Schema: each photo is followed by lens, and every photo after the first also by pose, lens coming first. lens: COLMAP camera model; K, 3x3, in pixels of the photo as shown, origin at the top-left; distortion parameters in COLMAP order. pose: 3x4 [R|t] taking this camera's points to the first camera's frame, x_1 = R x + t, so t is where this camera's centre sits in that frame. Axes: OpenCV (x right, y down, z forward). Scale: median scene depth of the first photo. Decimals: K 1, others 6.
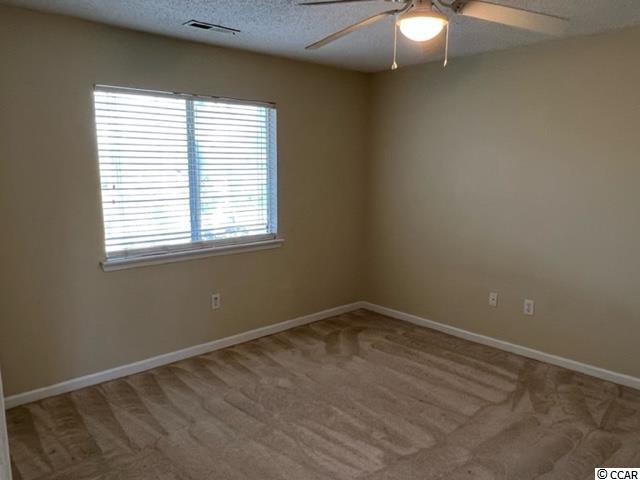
lens RADIAL K [[484.3, 0, 315.2], [0, 484.3, 242.1], [0, 0, 1]] dist [0.002368, -0.002227]
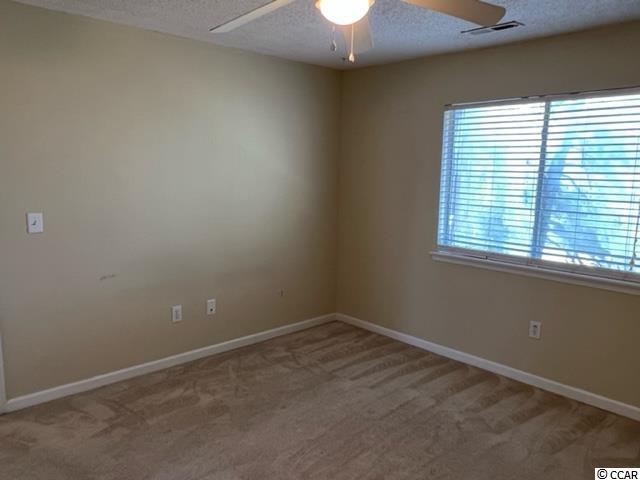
lens RADIAL K [[484.3, 0, 315.2], [0, 484.3, 242.1], [0, 0, 1]] dist [0.002368, -0.002227]
pose [[0.014053, 0.149134, -0.988717, 0.682301], [-0.175408, 0.973849, 0.144398, -0.095343], [0.984396, 0.171399, 0.039844, 0.598413]]
